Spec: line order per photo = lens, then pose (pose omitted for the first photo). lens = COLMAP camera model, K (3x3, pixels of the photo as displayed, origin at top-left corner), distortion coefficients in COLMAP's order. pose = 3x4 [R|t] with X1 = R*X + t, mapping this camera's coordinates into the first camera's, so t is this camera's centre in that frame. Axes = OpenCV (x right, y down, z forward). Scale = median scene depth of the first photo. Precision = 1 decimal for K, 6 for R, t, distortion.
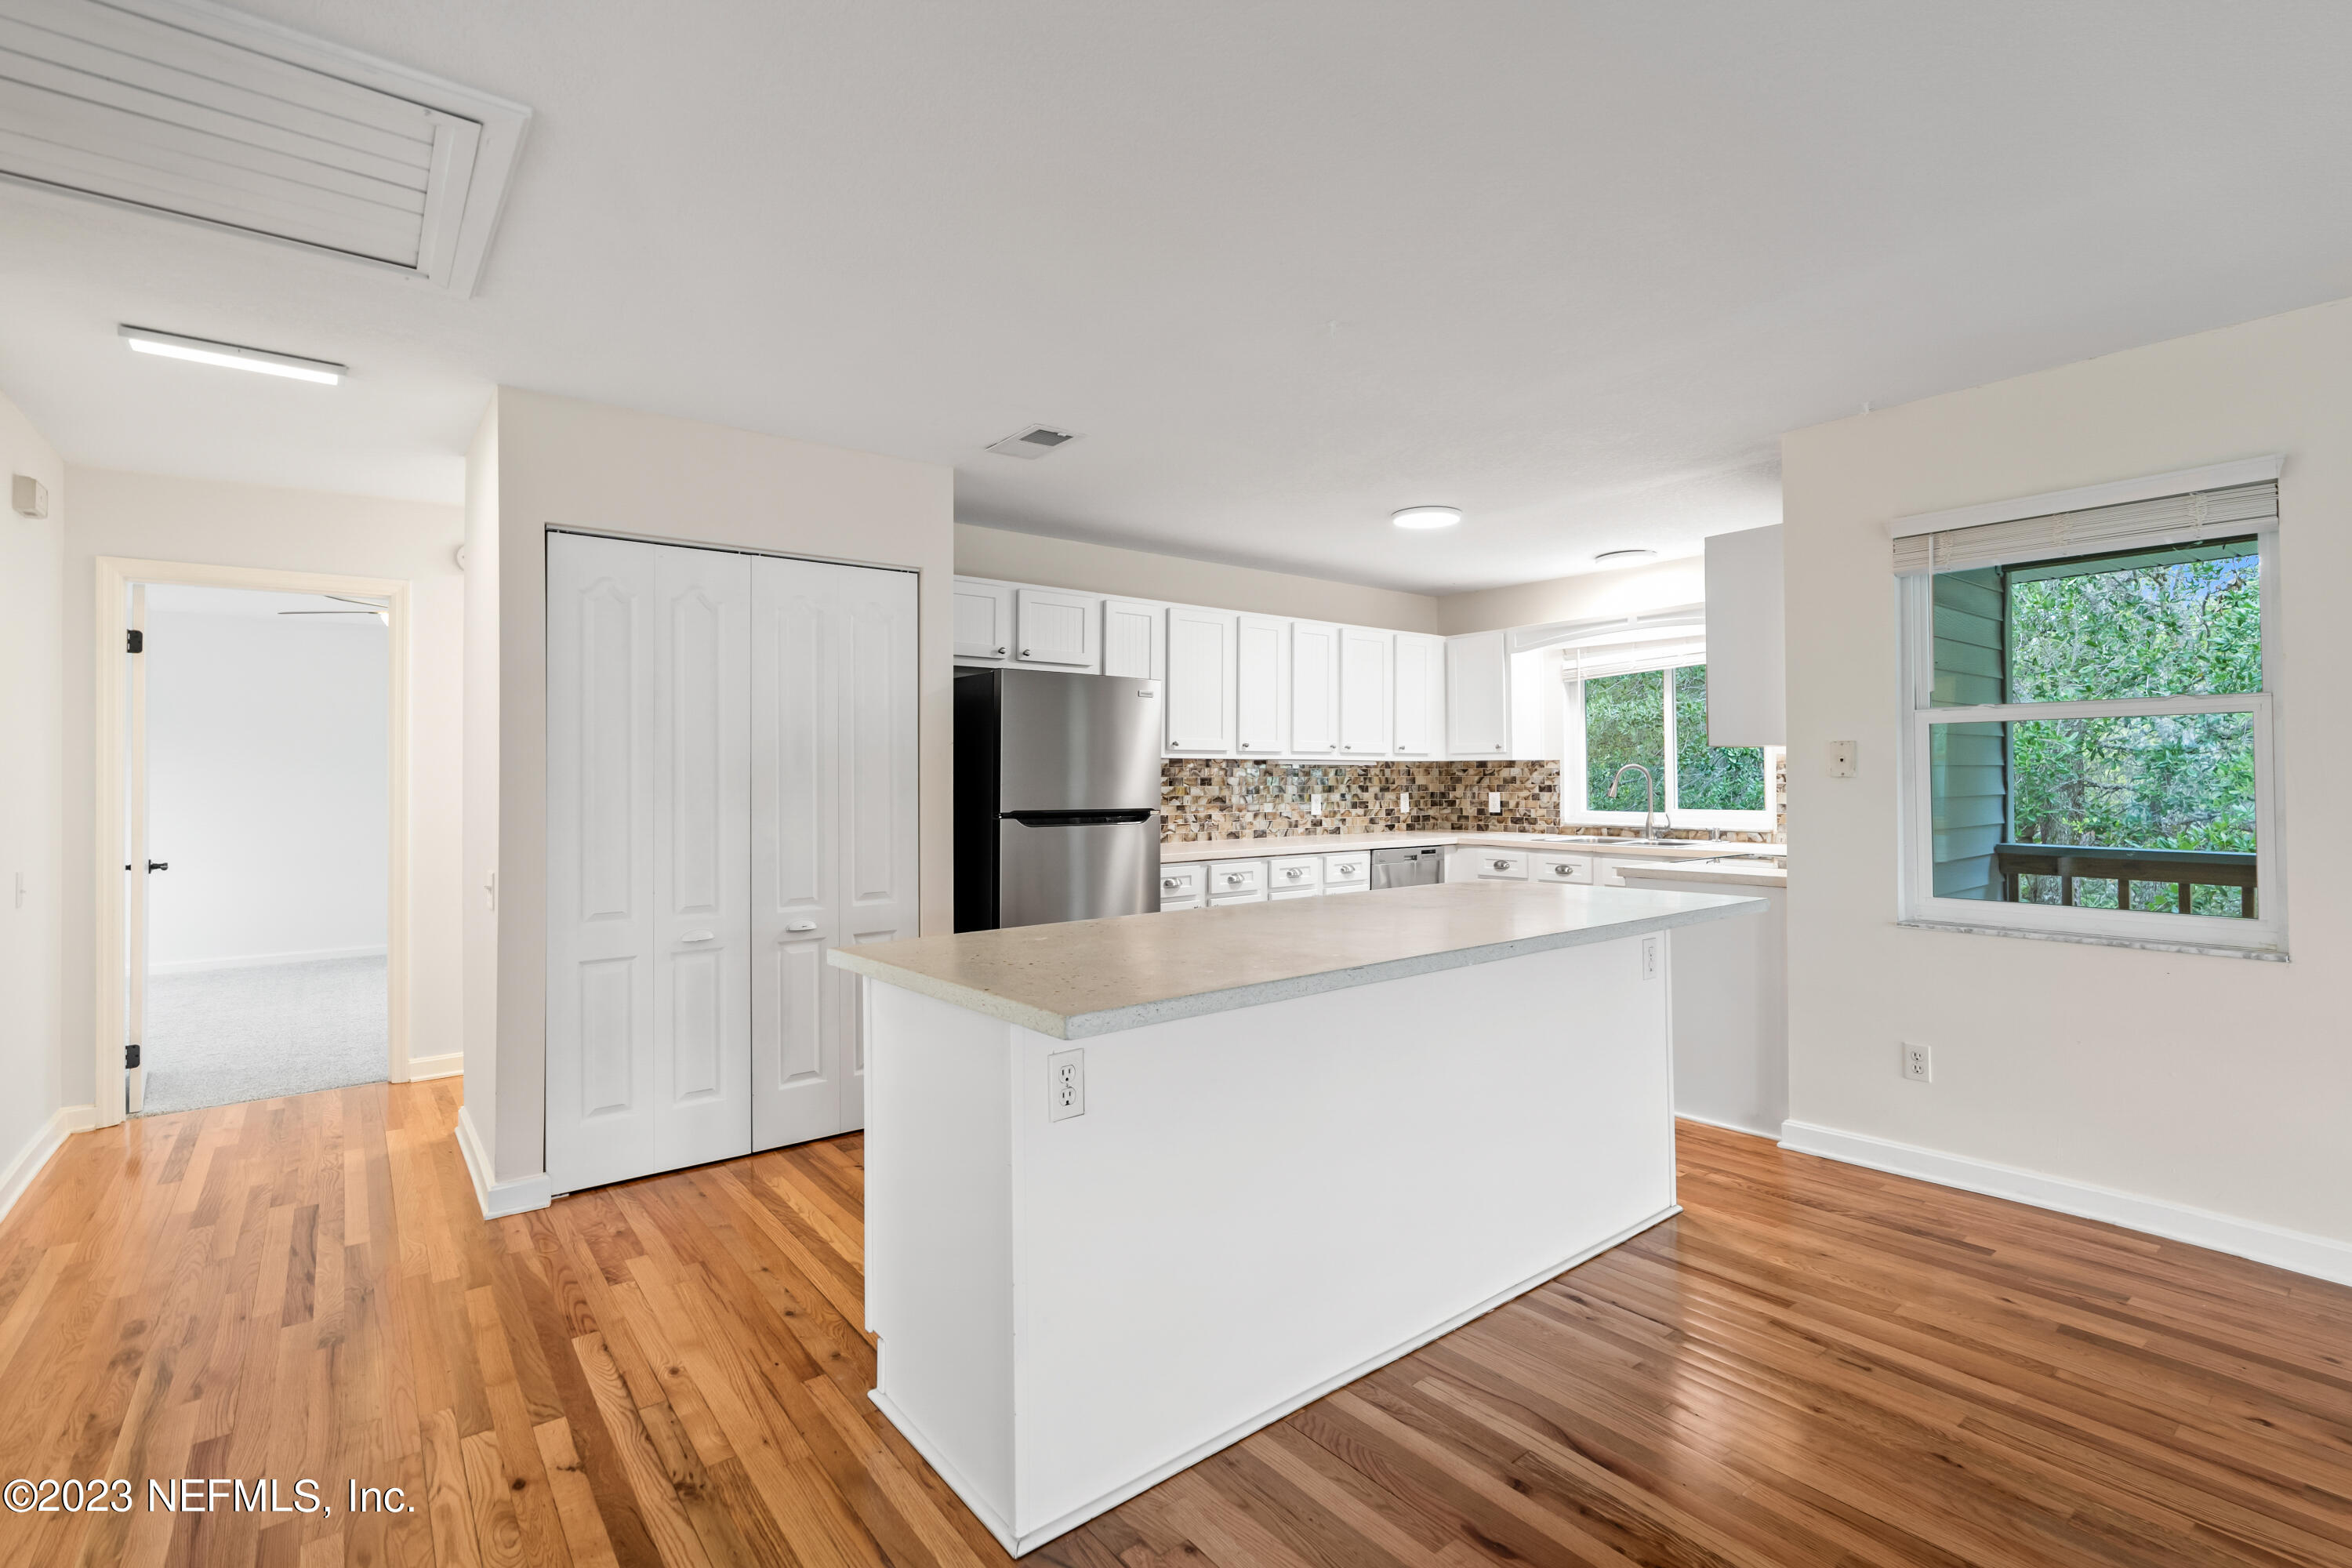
lens RADIAL K [[1090.2, 0, 1182.2], [0, 1090.2, 775.1], [0, 0, 1]] dist [-0.004838, 0.000770]
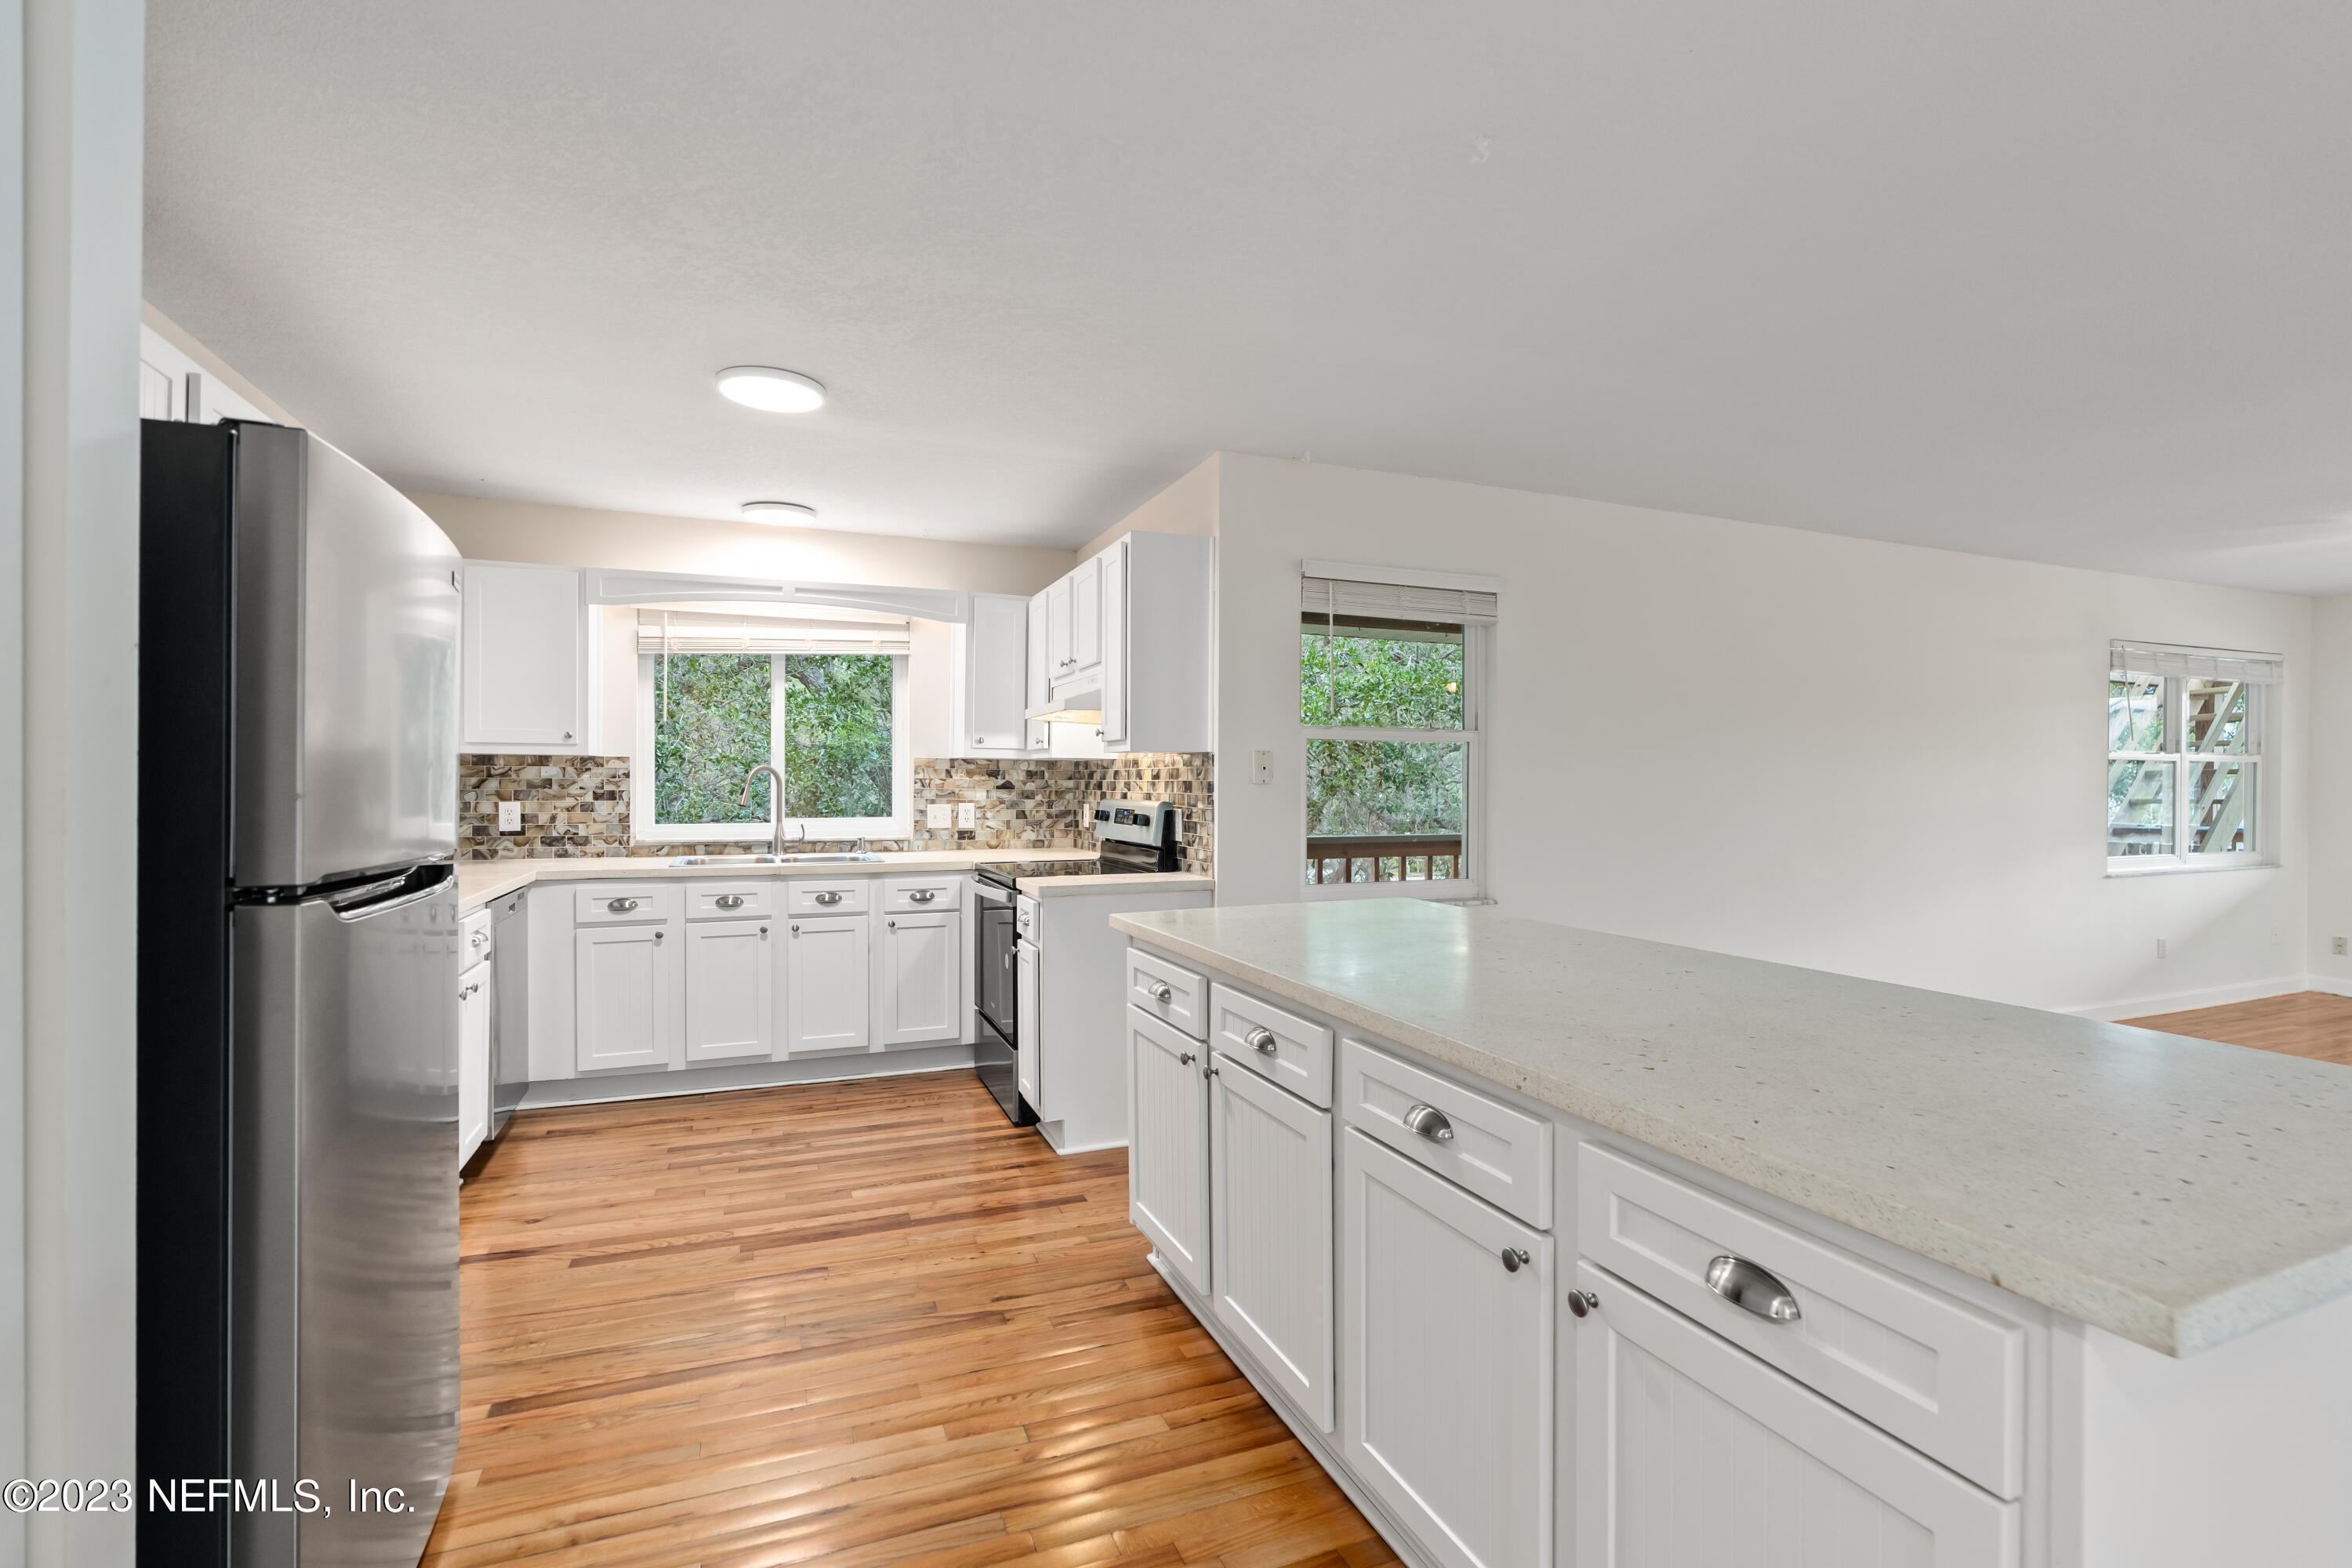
lens RADIAL K [[1090.2, 0, 1182.2], [0, 1090.2, 775.1], [0, 0, 1]] dist [-0.004838, 0.000770]
pose [[0.273023, 0.013326, 0.961915, -0.262925], [-0.006620, 0.999906, -0.011973, 0.004905], [-0.961985, -0.003099, 0.273085, 0.427967]]
